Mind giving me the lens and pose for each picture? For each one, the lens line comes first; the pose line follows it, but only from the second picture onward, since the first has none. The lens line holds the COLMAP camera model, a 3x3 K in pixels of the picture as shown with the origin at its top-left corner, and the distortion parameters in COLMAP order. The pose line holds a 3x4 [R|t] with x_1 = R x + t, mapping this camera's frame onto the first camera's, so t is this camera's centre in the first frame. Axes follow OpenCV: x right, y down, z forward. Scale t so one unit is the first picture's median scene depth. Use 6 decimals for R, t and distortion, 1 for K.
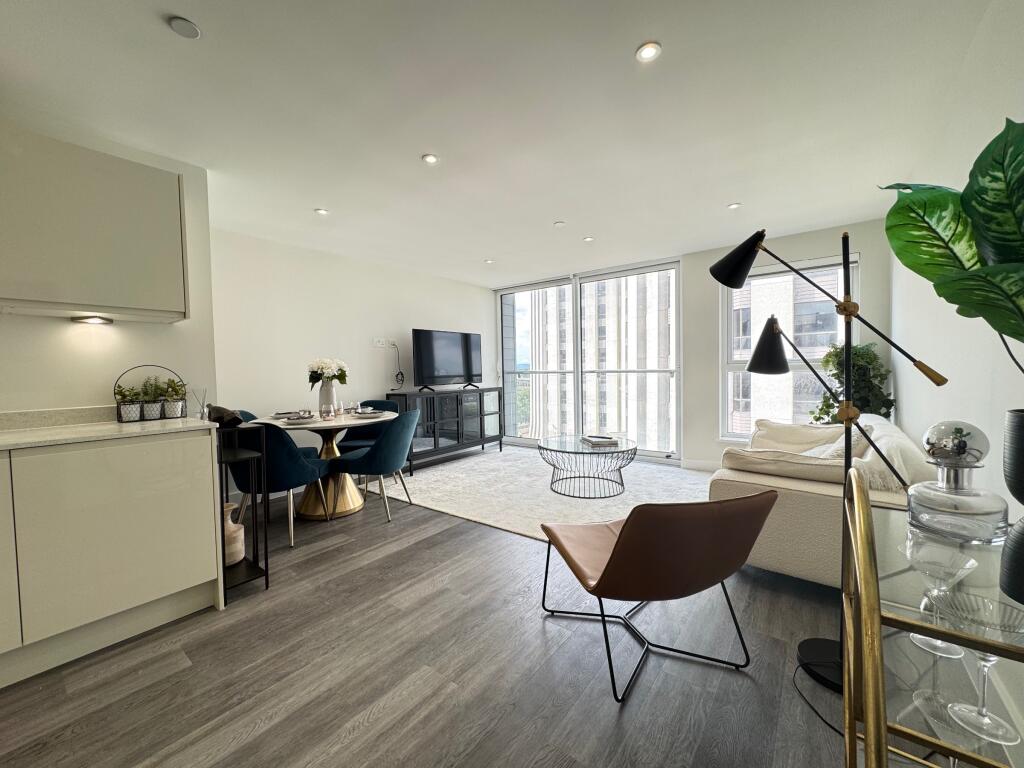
lens RADIAL K [[400.0, 0, 510.3], [0, 400.0, 379.1], [0, 0, 1]] dist [-0.004479, 0.000522]
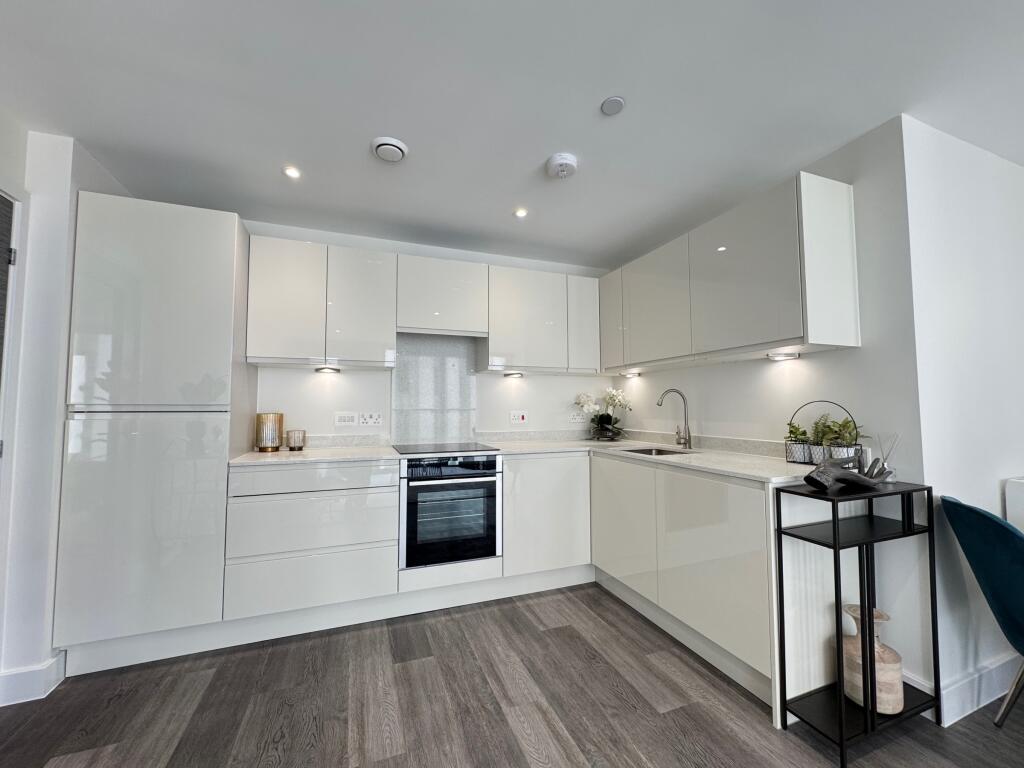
lens RADIAL K [[400.0, 0, 505.4], [0, 400.0, 387.8], [0, 0, 1]] dist [-0.004479, 0.000522]
pose [[-0.508314, -0.031762, -0.860586, 0.240628], [-0.021791, 0.999474, -0.024017, -0.037547], [0.860896, 0.006544, -0.508738, 1.134831]]
